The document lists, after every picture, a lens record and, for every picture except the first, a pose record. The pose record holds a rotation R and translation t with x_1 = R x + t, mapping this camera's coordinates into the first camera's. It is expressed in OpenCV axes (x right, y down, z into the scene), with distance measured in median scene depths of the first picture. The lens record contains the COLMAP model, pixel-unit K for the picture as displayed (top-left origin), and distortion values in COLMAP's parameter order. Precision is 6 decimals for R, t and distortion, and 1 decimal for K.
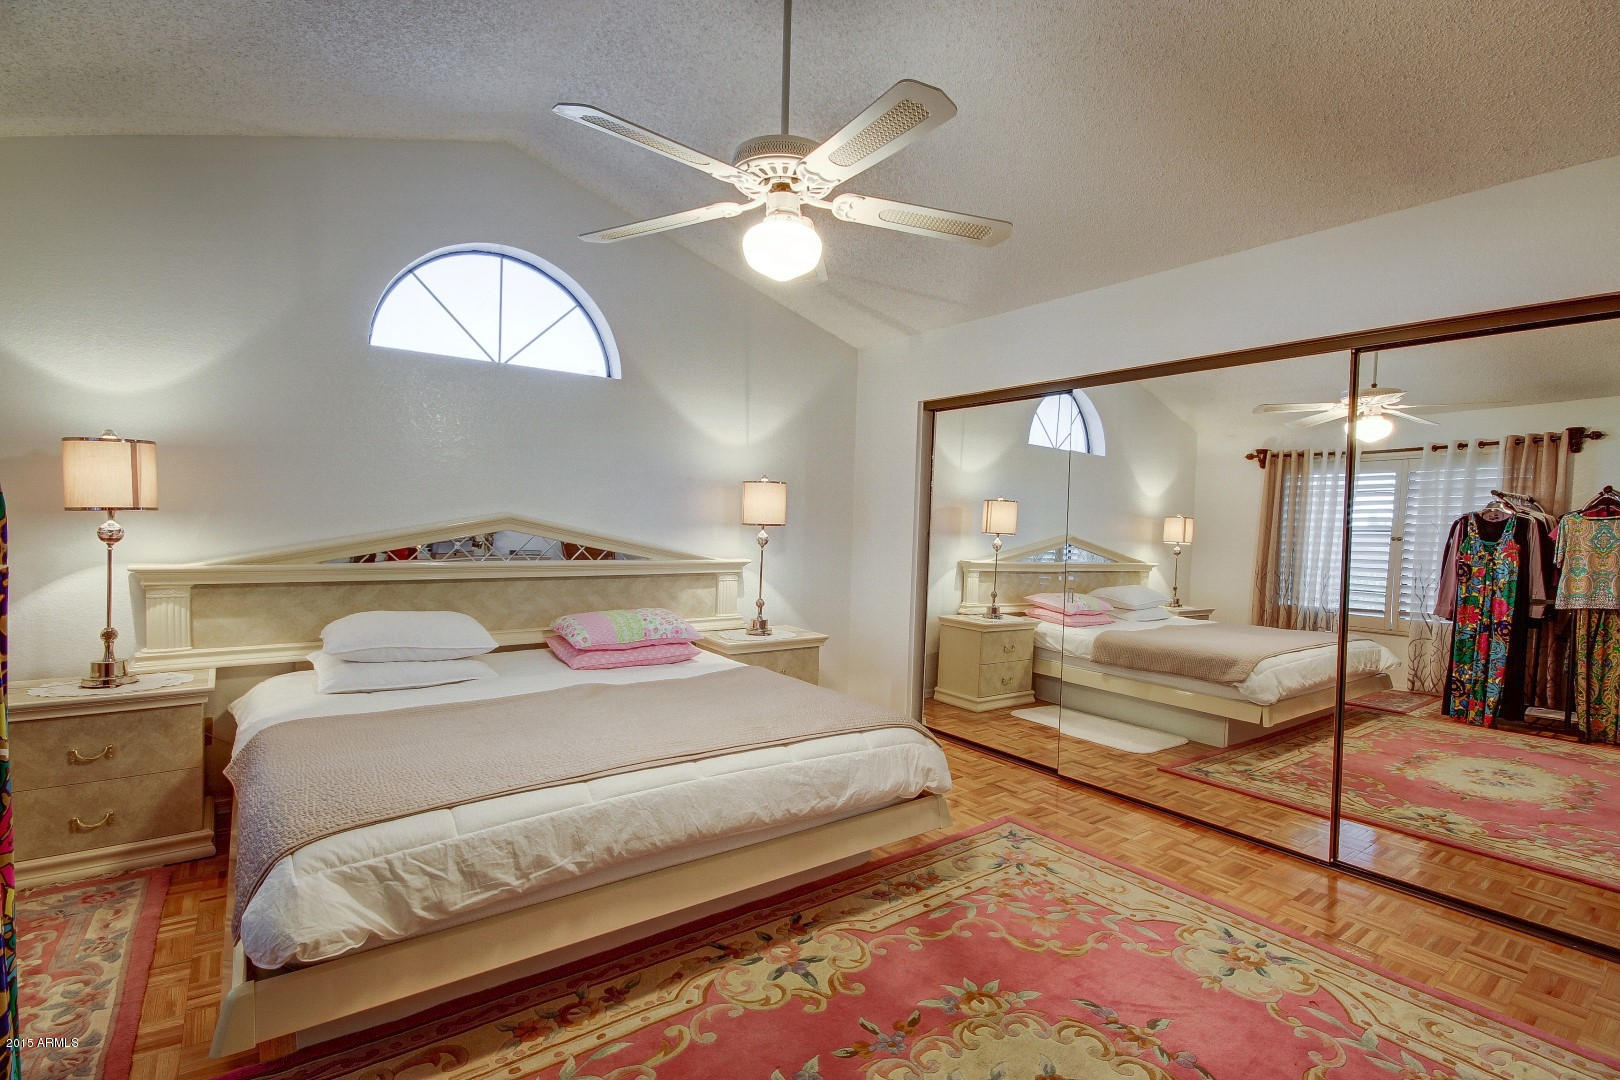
lens RADIAL K [[761.8, 0, 812.3], [0, 761.8, 547.2], [0, 0, 1]] dist [0.002359, -0.000046]
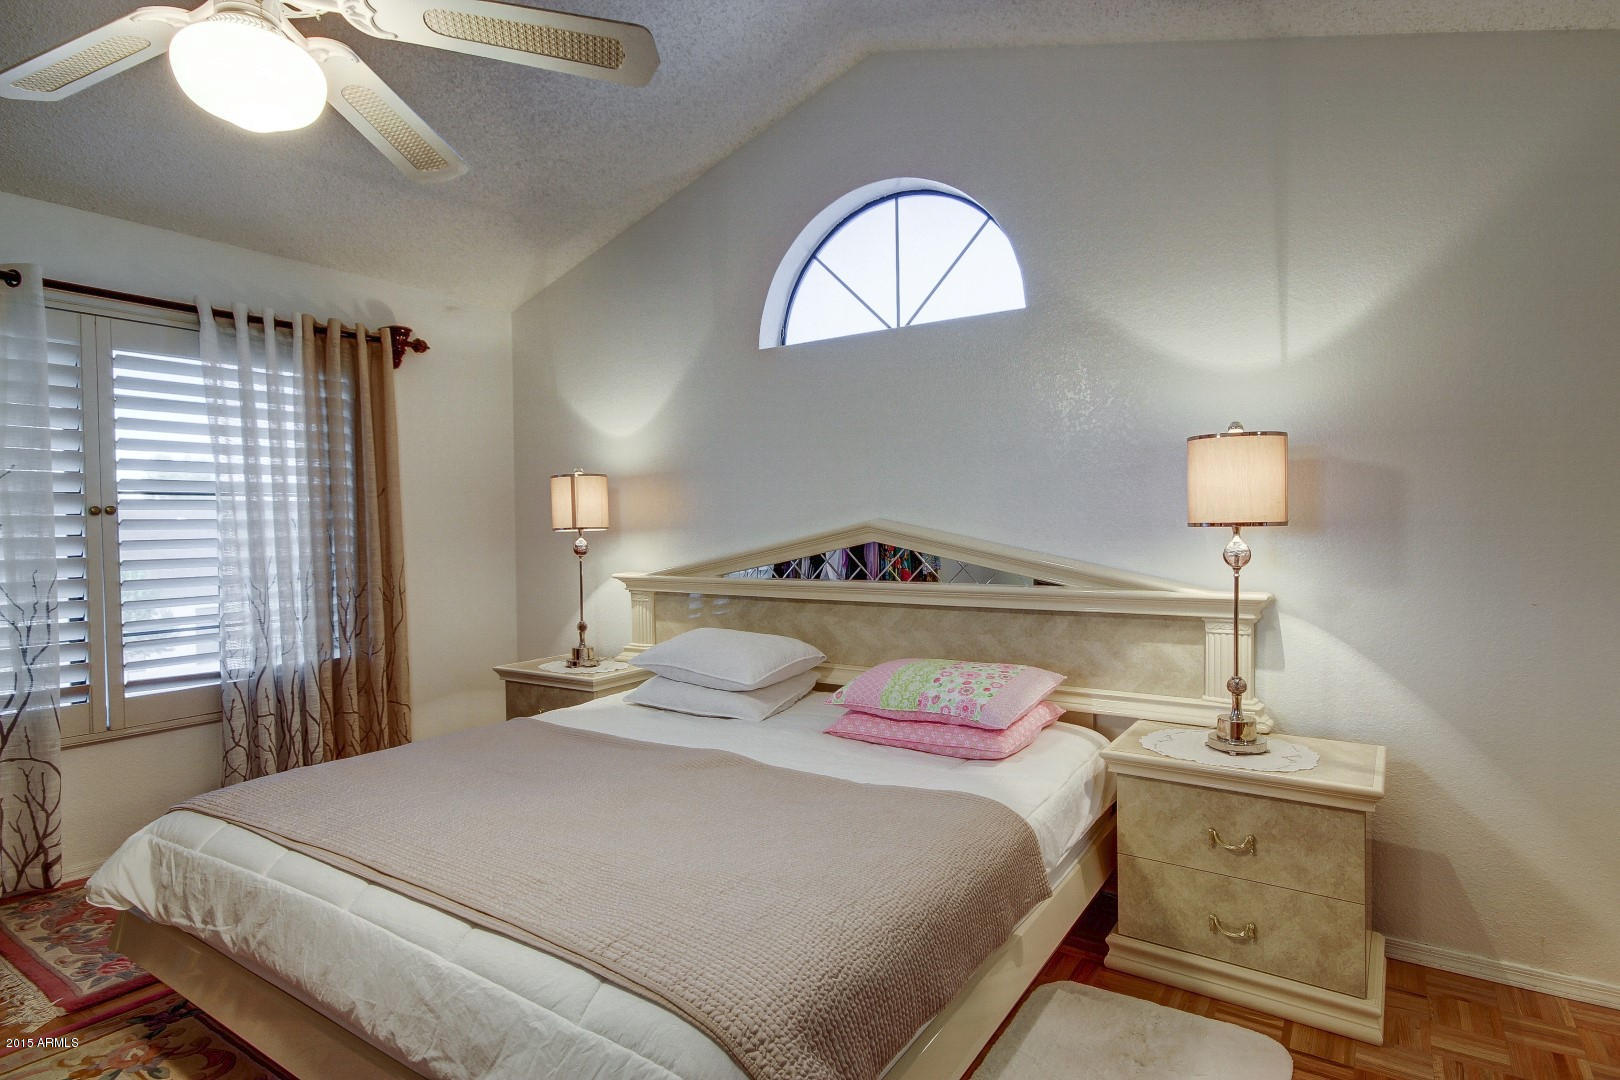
lens RADIAL K [[858.2, 0, 816.1], [0, 858.2, 538.4], [0, 0, 1]] dist [-0.003745, -0.000865]
pose [[0.340323, -0.013898, -0.940206, 0.397094], [-0.013294, 0.999720, -0.019590, -0.006121], [0.940215, 0.019166, 0.340042, 0.637253]]
